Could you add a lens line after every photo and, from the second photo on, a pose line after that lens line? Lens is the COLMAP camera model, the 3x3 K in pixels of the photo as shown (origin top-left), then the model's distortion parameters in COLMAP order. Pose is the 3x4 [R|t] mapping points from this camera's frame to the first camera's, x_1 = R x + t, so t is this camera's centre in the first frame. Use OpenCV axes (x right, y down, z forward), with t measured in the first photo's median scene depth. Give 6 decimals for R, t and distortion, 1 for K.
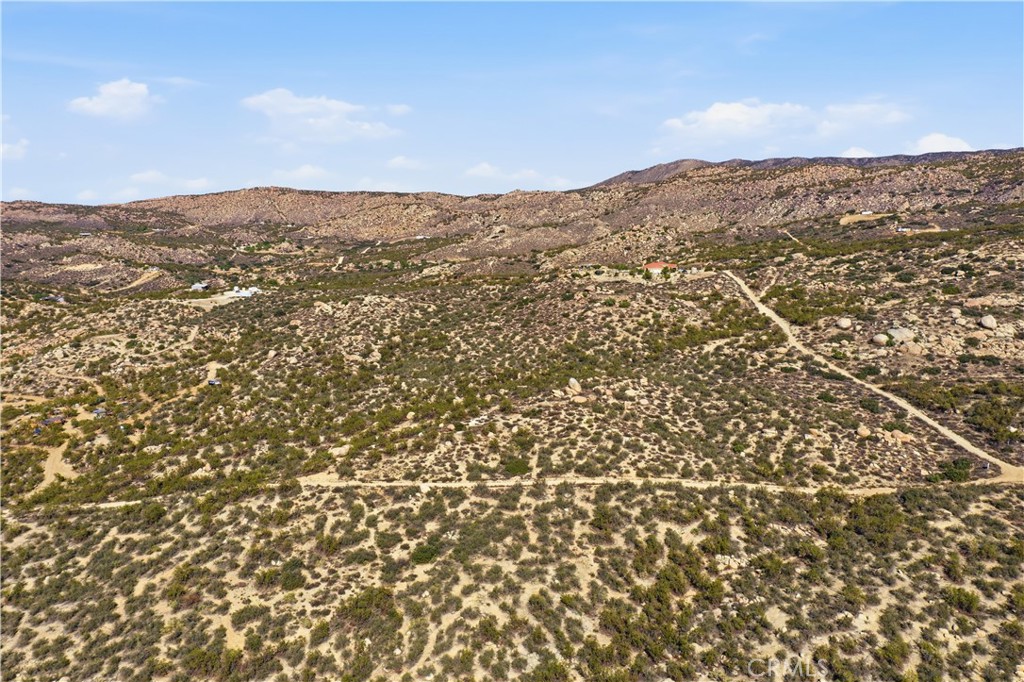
lens RADIAL K [[810.9, 0, 511.1], [0, 810.9, 325.2], [0, 0, 1]] dist [-0.013523, 0.005776]
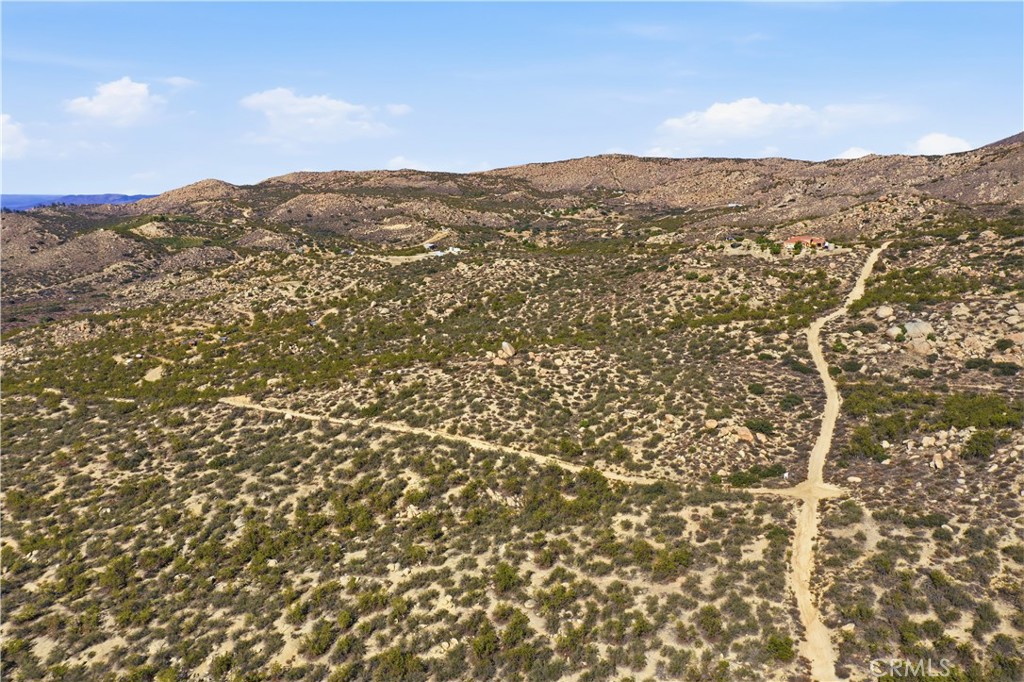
lens RADIAL K [[812.2, 0, 510.6], [0, 812.2, 325.9], [0, 0, 1]] dist [-0.012966, 0.006609]
pose [[0.891688, 0.079715, -0.445575, 0.506149], [-0.061259, 0.996567, 0.055696, -0.013544], [0.448485, -0.022368, 0.893510, 0.058958]]
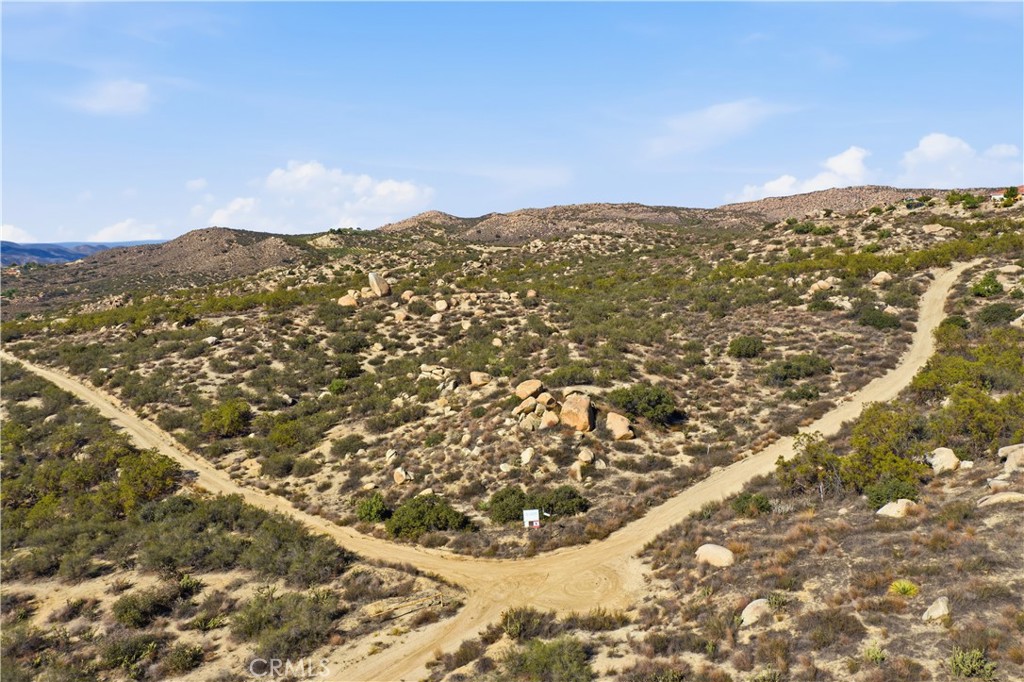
lens RADIAL K [[810.9, 0, 511.1], [0, 810.9, 325.2], [0, 0, 1]] dist [-0.013523, 0.005776]
pose [[0.709278, 0.083417, -0.699976, 0.552643], [-0.099426, 0.994886, 0.017815, 0.076802], [0.697882, 0.056960, 0.713944, 0.576153]]
